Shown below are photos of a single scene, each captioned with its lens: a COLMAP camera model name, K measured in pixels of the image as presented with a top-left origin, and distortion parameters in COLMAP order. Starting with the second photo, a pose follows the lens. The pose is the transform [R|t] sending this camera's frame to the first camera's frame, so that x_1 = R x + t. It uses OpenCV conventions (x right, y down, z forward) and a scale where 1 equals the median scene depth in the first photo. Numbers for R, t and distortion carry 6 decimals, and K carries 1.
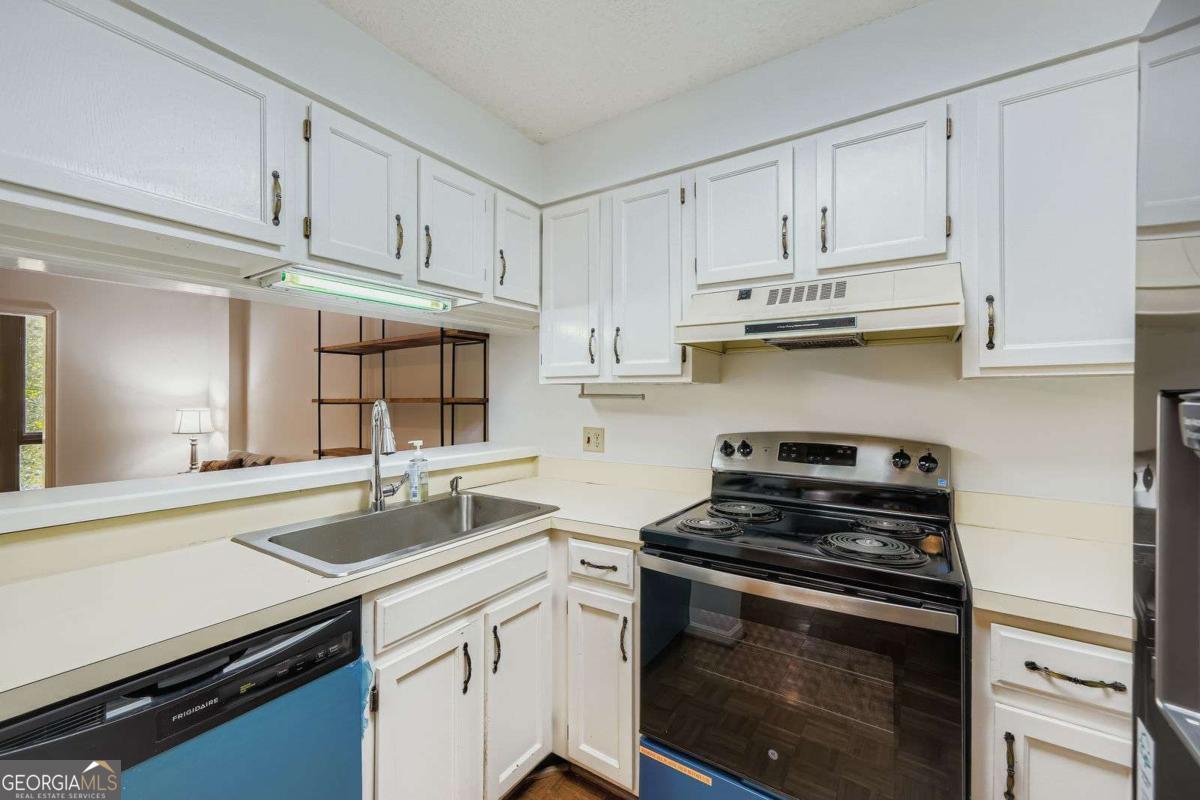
lens RADIAL K [[493.2, 0, 596.5], [0, 493.2, 400.3], [0, 0, 1]] dist [-0.000159, 0.005773]
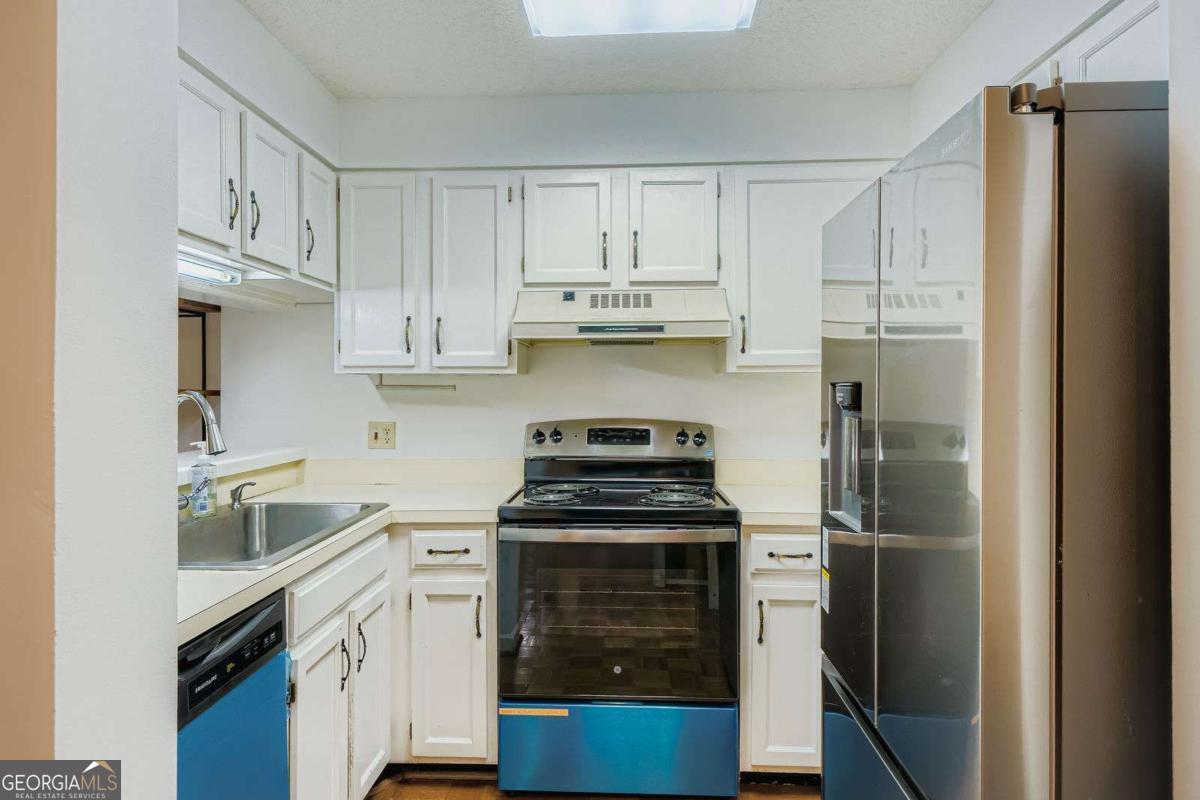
lens RADIAL K [[687.3, 0, 597.6], [0, 687.3, 405.6], [0, 0, 1]] dist [0.058908, 0.000164]
pose [[0.854786, -0.015916, 0.518736, -0.485996], [0.007279, 0.999799, 0.018681, 0.006036], [-0.518929, -0.012192, 0.854730, -0.394724]]
